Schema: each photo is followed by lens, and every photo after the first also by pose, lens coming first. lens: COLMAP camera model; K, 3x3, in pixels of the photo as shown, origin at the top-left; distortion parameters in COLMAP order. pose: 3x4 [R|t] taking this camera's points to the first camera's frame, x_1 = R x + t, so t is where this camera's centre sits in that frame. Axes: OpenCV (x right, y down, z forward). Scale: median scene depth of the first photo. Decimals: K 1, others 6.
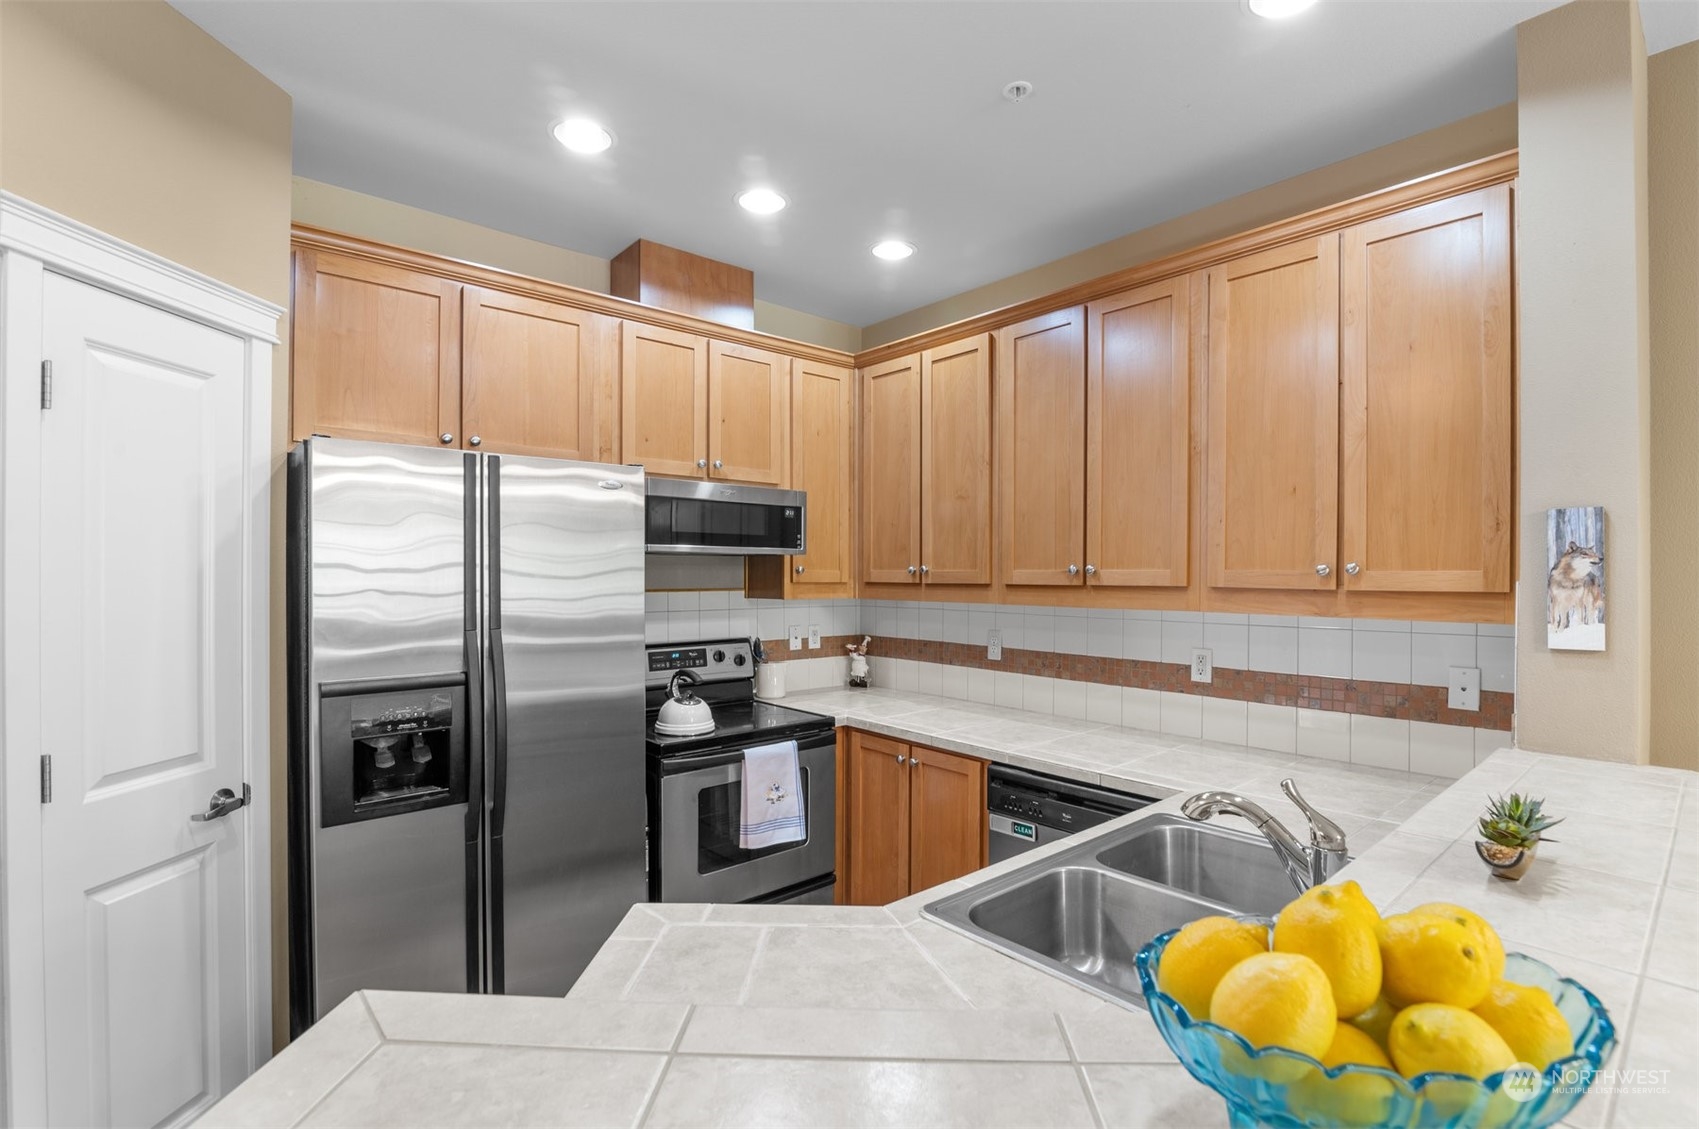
lens RADIAL K [[783.9, 0, 848.1], [0, 783.9, 573.6], [0, 0, 1]] dist [-0.020559, 0.001305]
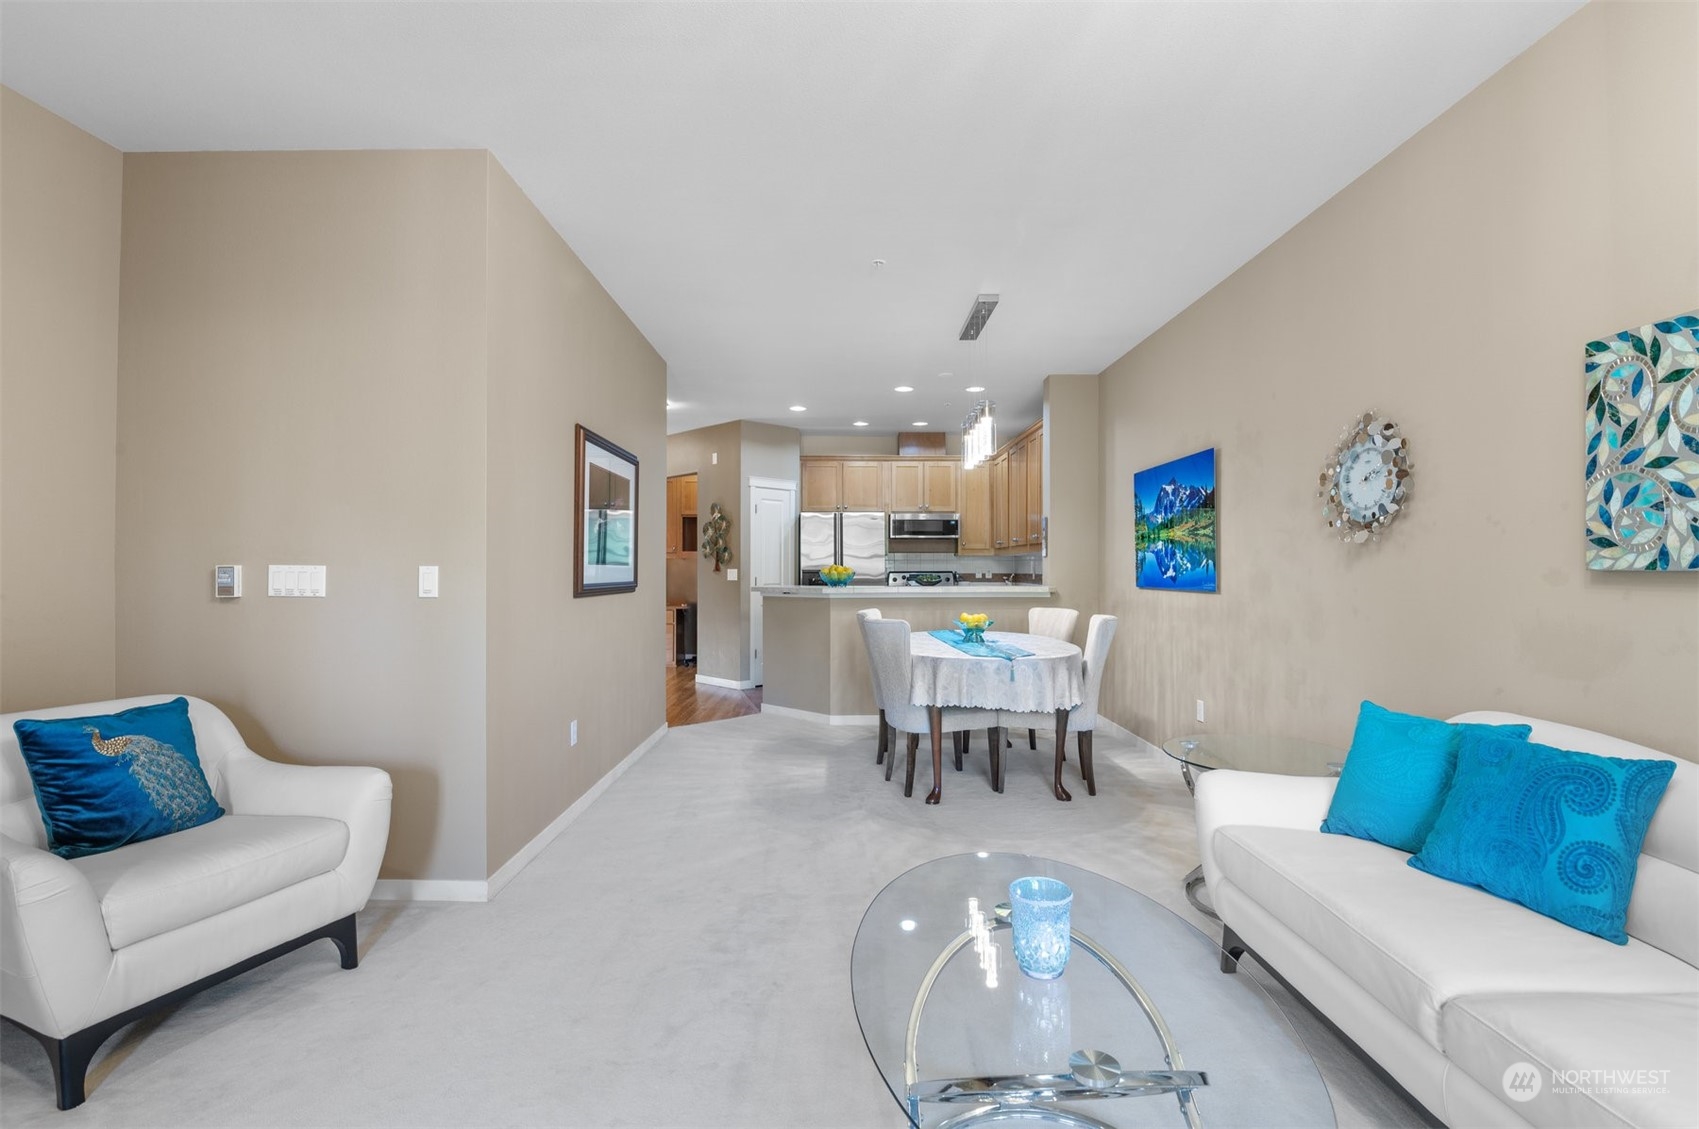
lens RADIAL K [[783.9, 0, 855.6], [0, 783.9, 568.5], [0, 0, 1]] dist [-0.020559, 0.001305]
pose [[0.770686, -0.001976, -0.637212, 1.660679], [-0.000144, 0.999995, -0.003275, 0.107306], [0.637215, 0.002615, 0.770682, -1.547762]]
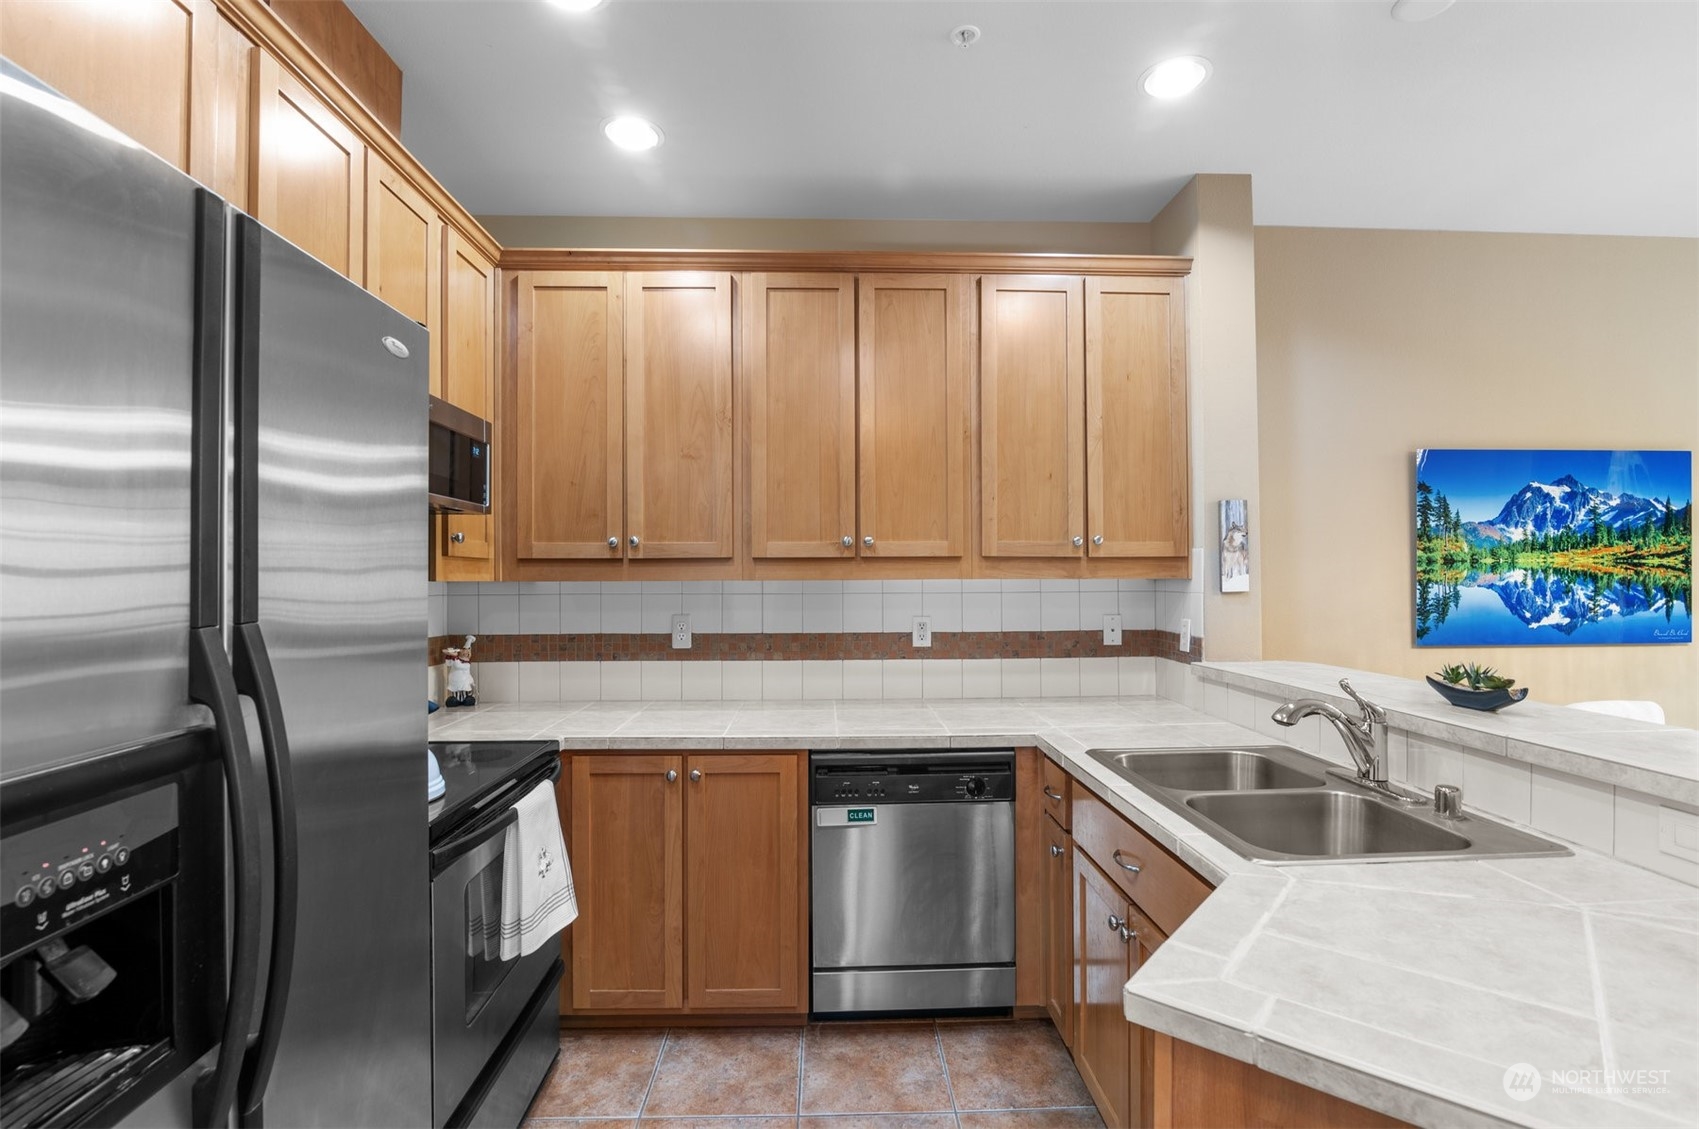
lens RADIAL K [[783.9, 0, 853.6], [0, 783.9, 564.5], [0, 0, 1]] dist [-0.020559, 0.001305]
pose [[0.625338, 0.006943, 0.780323, -0.474442], [0.006304, 0.999883, -0.013948, 0.038530], [-0.780328, 0.013642, 0.625221, 0.389499]]
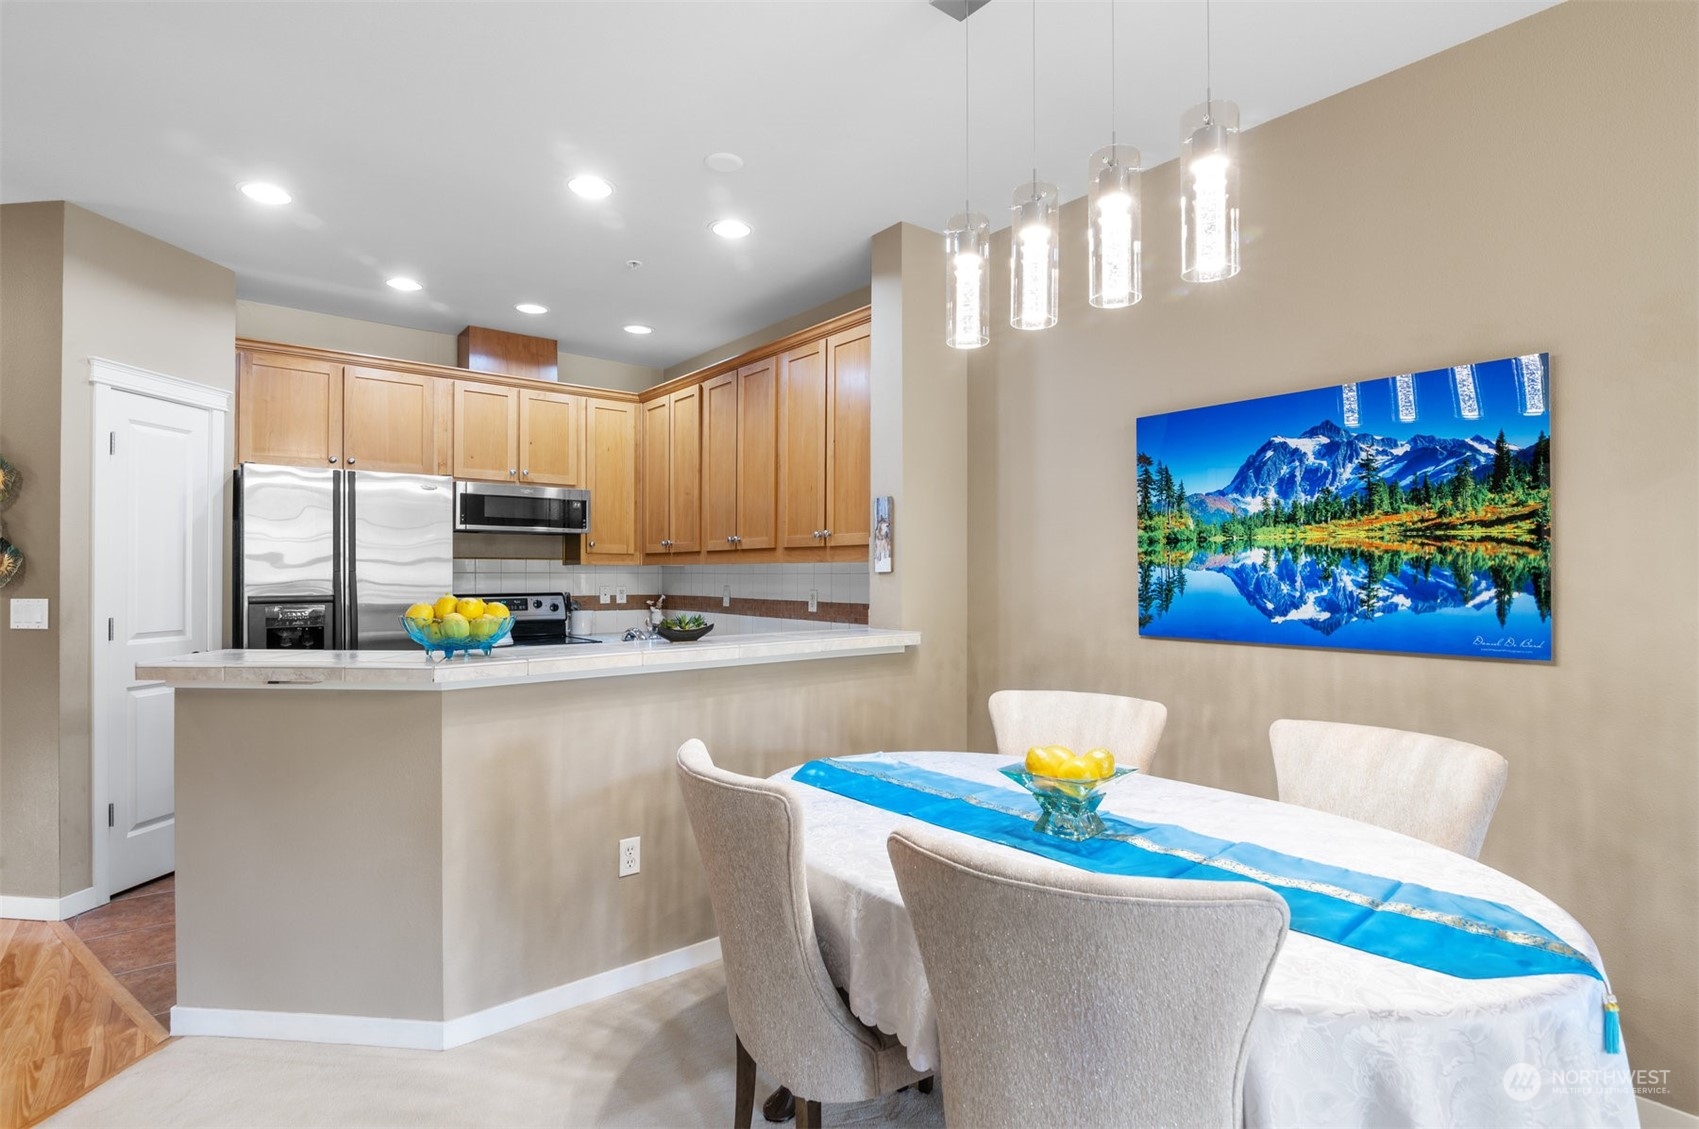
lens RADIAL K [[840.5, 0, 846.0], [0, 840.5, 569.1], [0, 0, 1]] dist [-0.012394, 0.001627]
pose [[0.999382, -0.001205, -0.035130, 0.585302], [0.000950, 0.999973, -0.007287, 0.067298], [0.035138, 0.007249, 0.999356, -0.676750]]
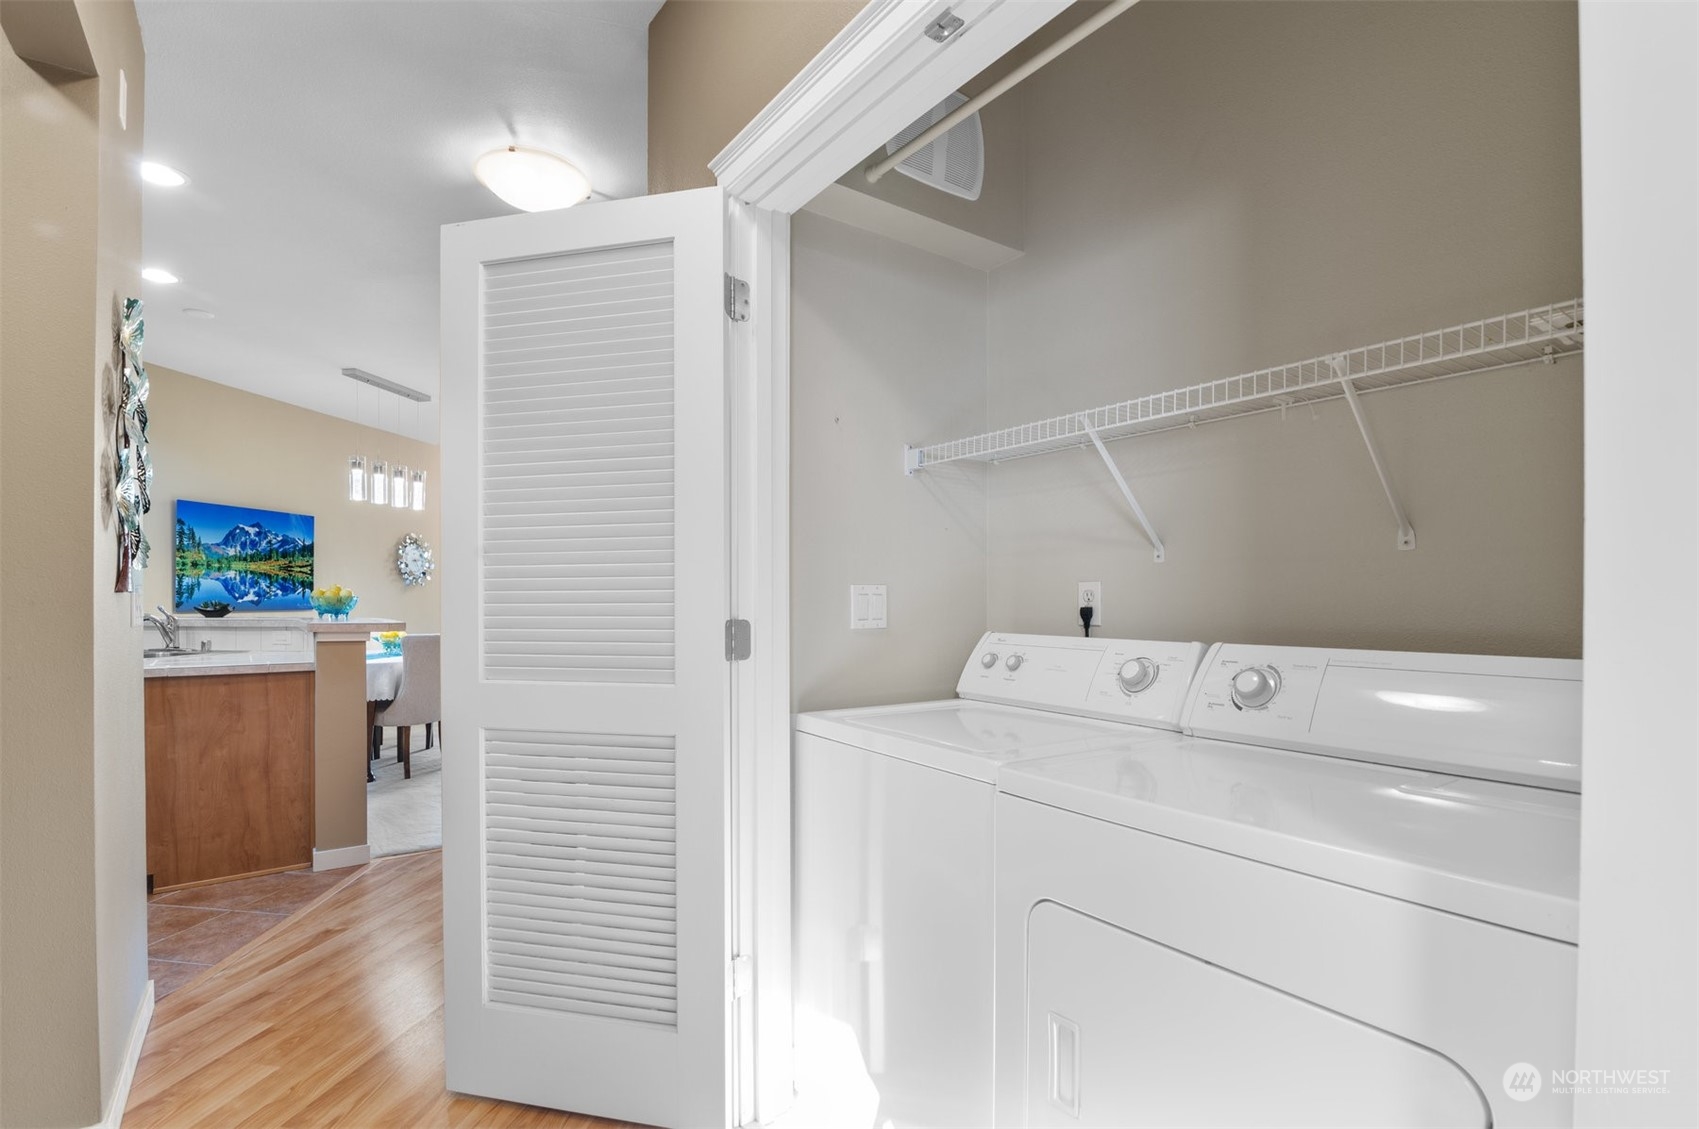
lens RADIAL K [[783.9, 0, 837.1], [0, 783.9, 603.9], [0, 0, 1]] dist [-0.020559, 0.001305]
pose [[-0.642160, -0.003505, 0.766563, -1.682094], [0.004433, 0.999956, 0.008287, 0.117924], [-0.766558, 0.008720, -0.642116, 0.430259]]
